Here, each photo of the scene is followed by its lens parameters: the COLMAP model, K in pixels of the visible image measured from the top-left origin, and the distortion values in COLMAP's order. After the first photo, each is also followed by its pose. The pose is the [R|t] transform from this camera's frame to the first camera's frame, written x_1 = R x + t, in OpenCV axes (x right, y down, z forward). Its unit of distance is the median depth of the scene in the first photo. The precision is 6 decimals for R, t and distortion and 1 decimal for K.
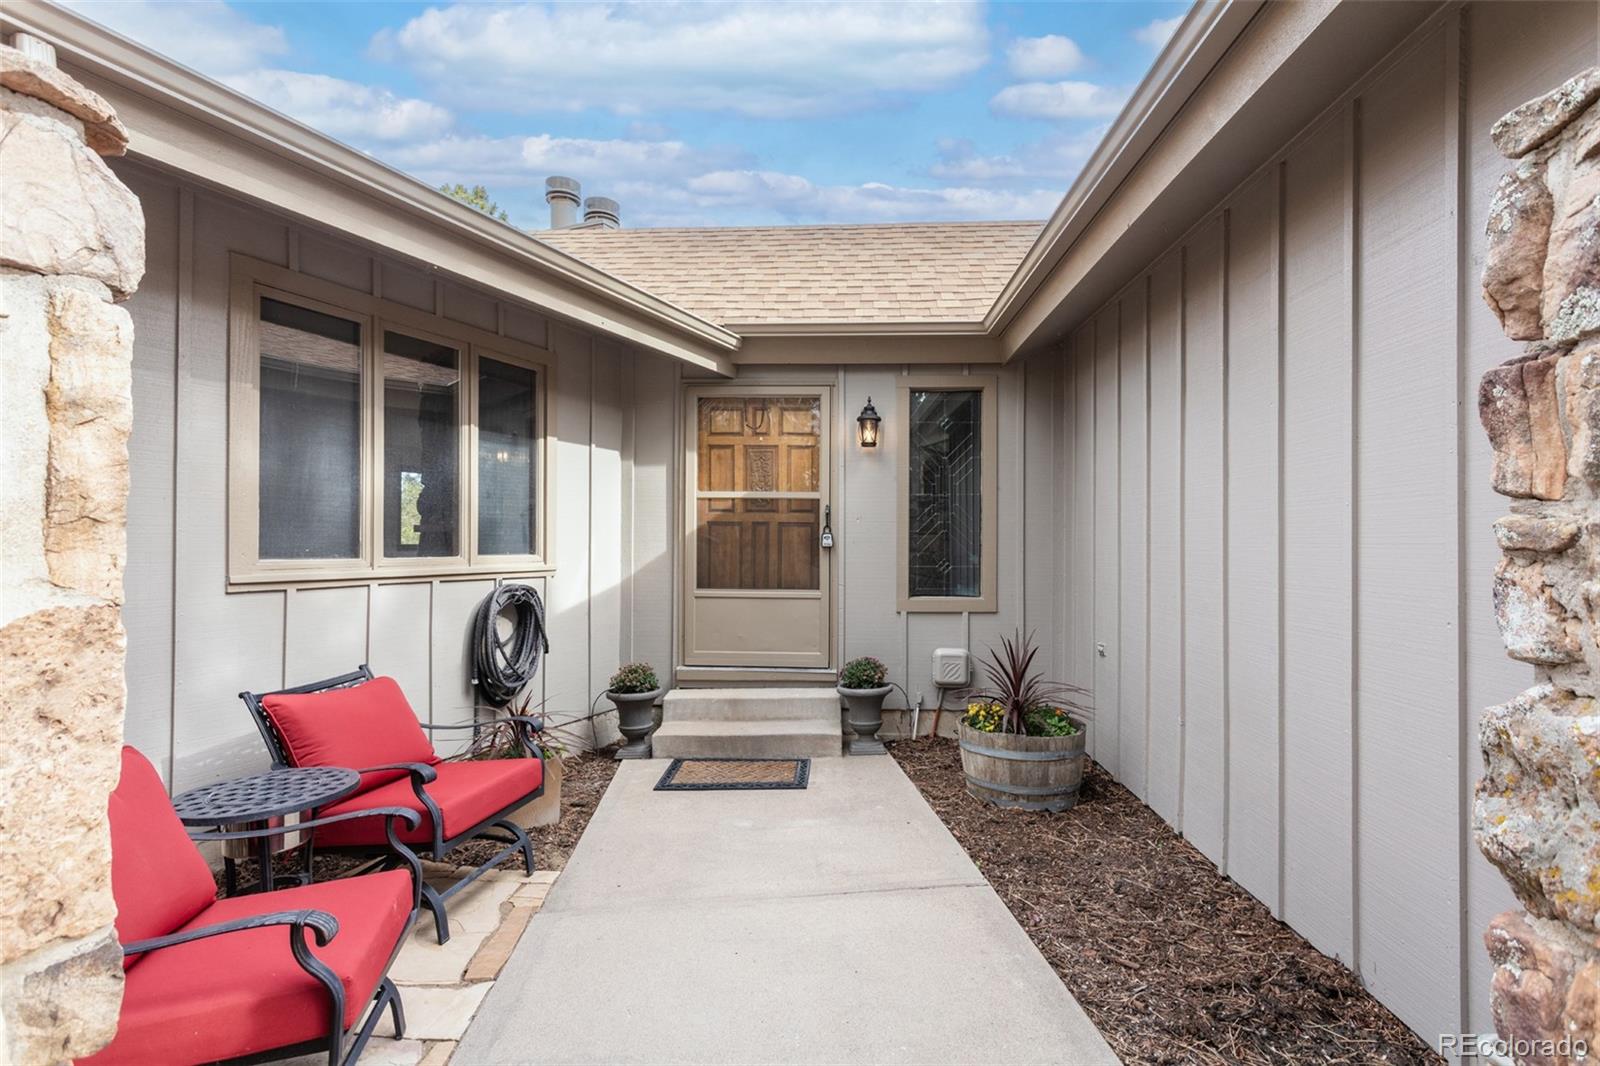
lens RADIAL K [[776.0, 0, 798.7], [0, 776.0, 523.8], [0, 0, 1]] dist [0.000208, 0.000004]
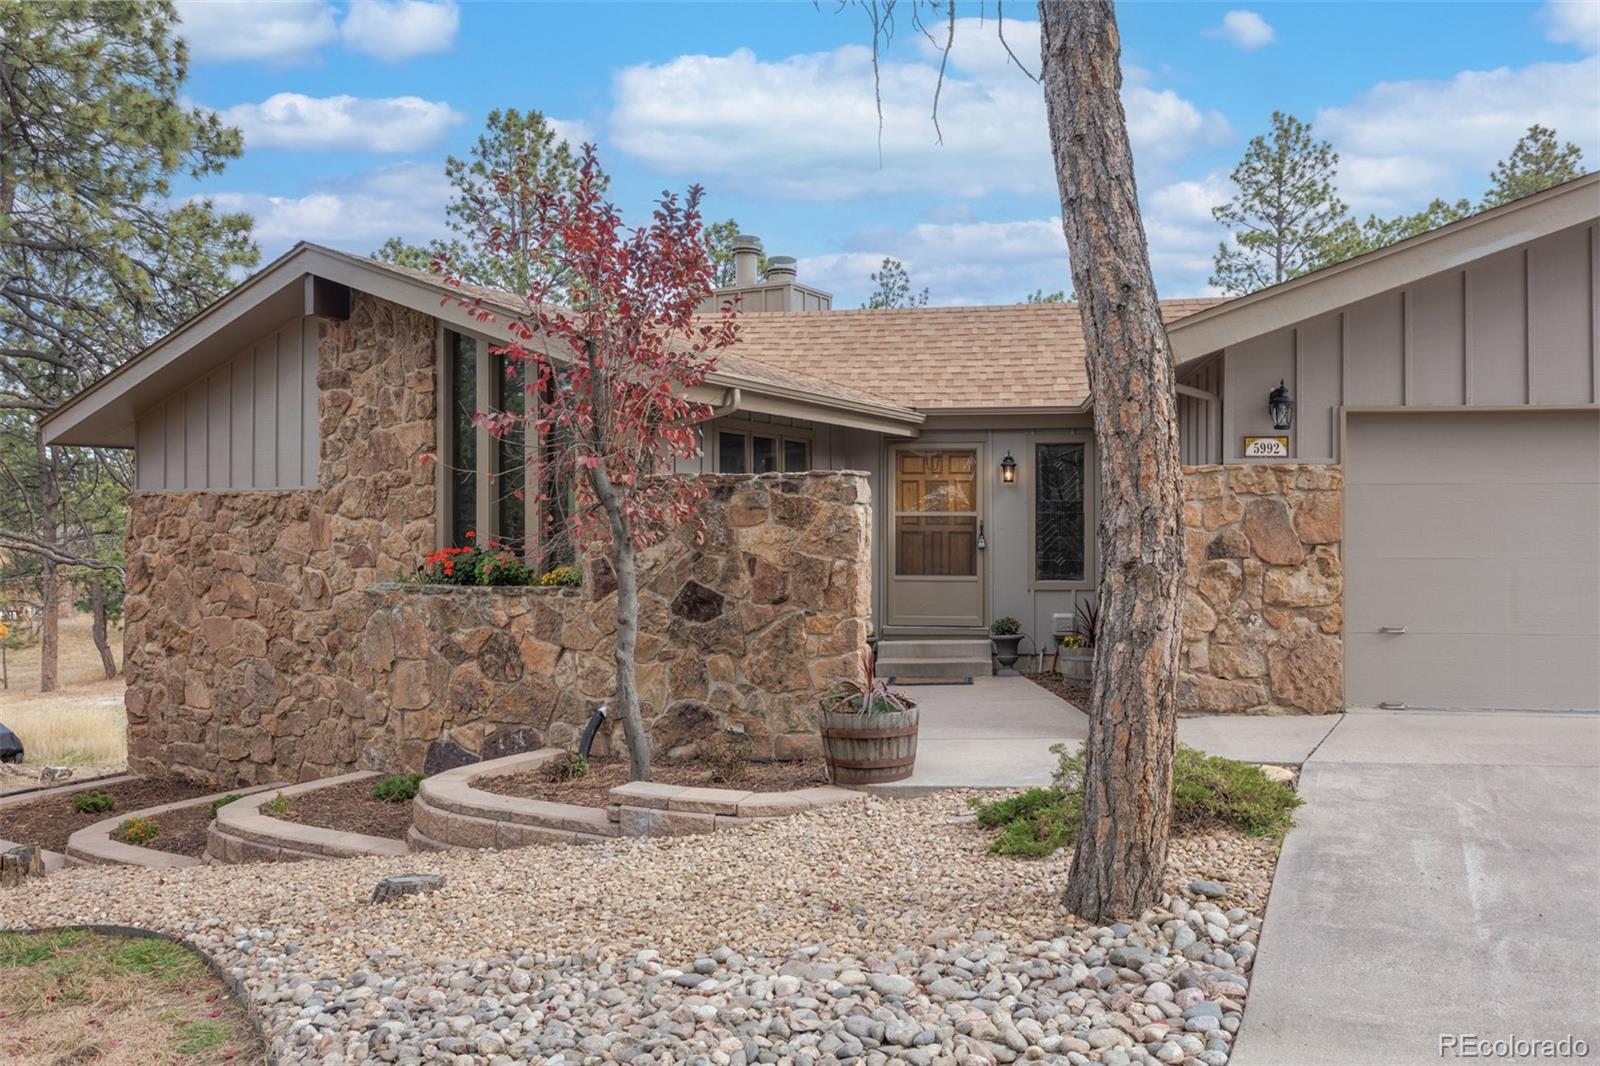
lens RADIAL K [[1301.2, 0, 765.6], [0, 1301.2, 489.1], [0, 0, 1]] dist [0.009353, -0.009052]
pose [[0.994253, -0.005280, -0.106922, -0.112630], [0.003388, 0.999835, -0.017871, -0.041515], [0.106998, 0.017406, 0.994107, -1.614641]]
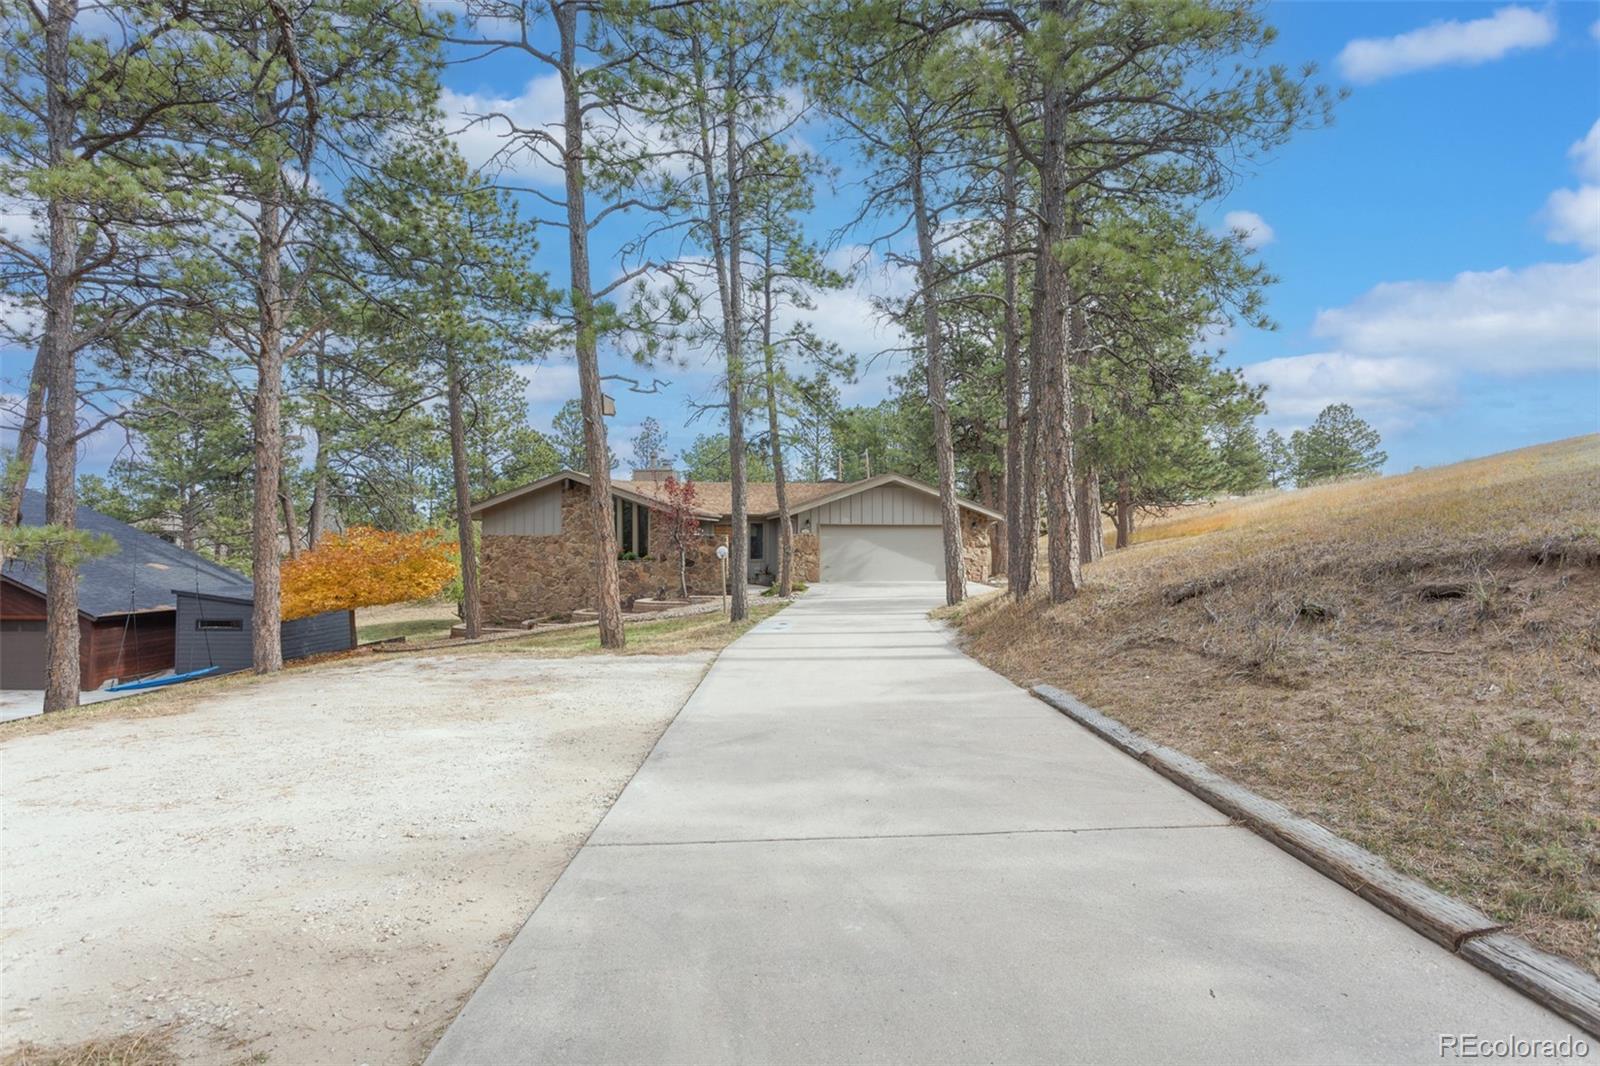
lens RADIAL K [[776.0, 0, 798.0], [0, 776.0, 530.2], [0, 0, 1]] dist [0.000208, 0.000004]
pose [[0.971906, 0.004196, 0.235331, -0.887967], [-0.004170, 0.999991, -0.000605, -0.124326], [-0.235331, -0.000393, 0.971915, -4.785875]]
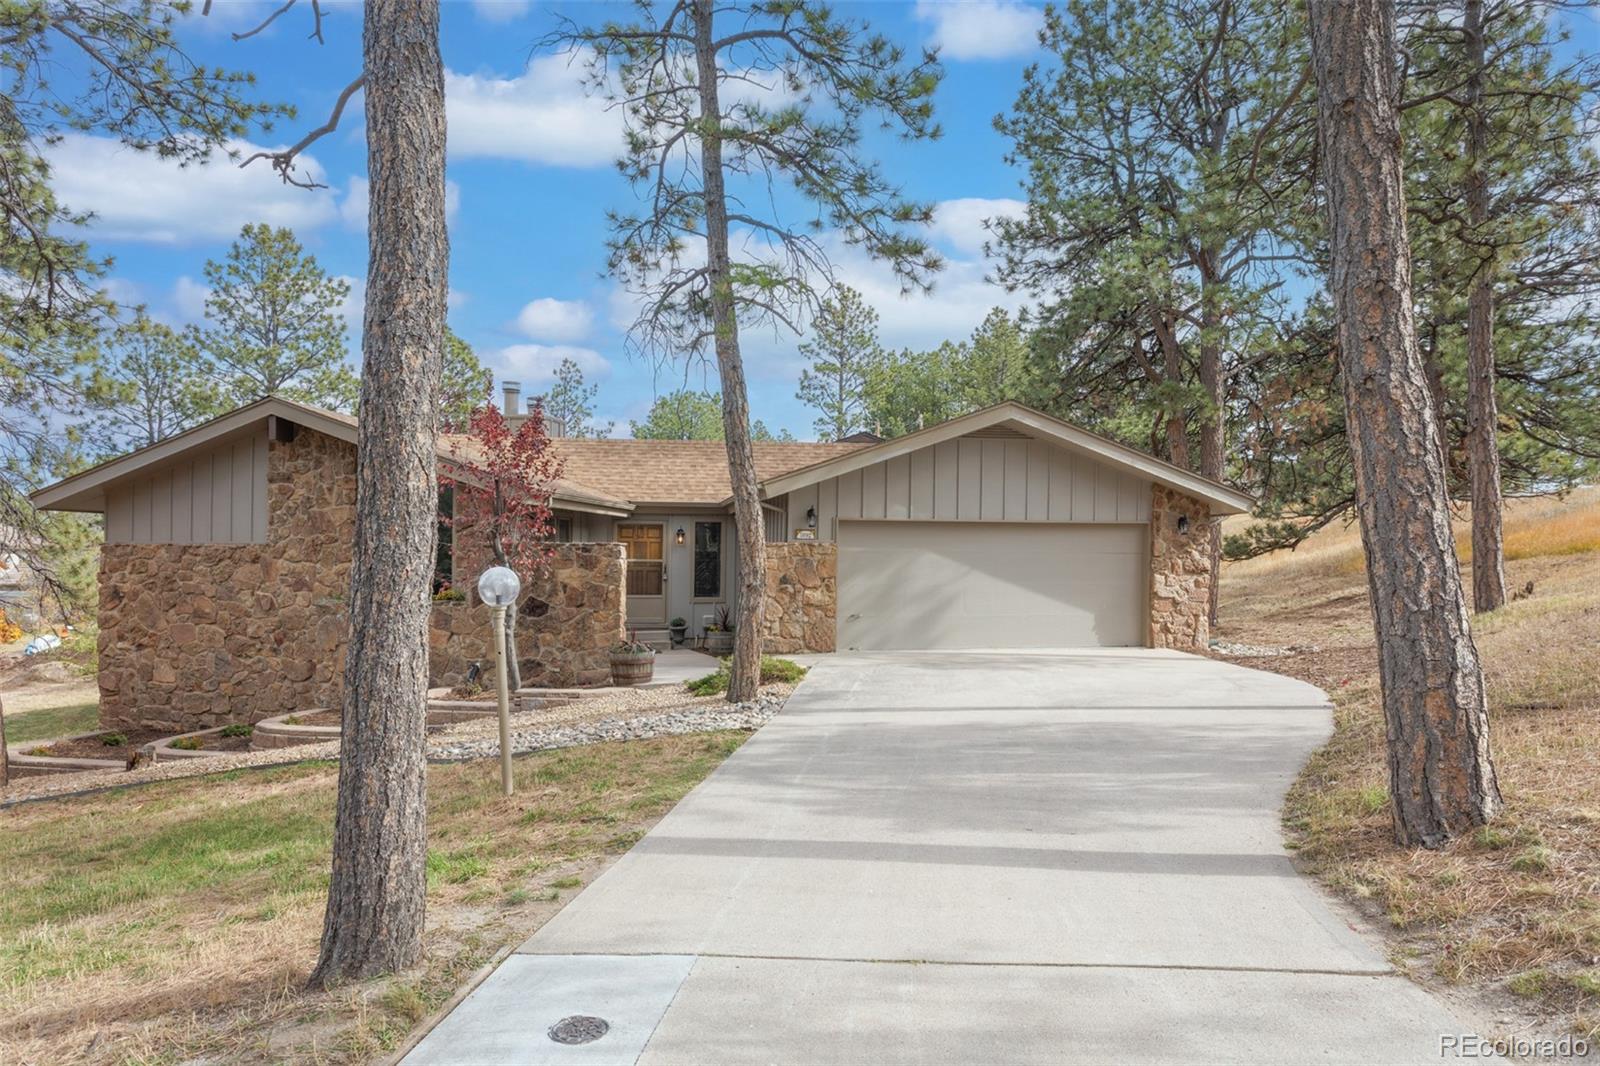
lens RADIAL K [[1082.3, 0, 800.7], [0, 1082.3, 538.3], [0, 0, 1]] dist [0.011964, 0.001432]
pose [[0.975316, 0.008279, 0.220659, -0.346850], [-0.006115, 0.999926, -0.010490, -0.079515], [-0.220729, 0.008881, 0.975295, -2.891261]]
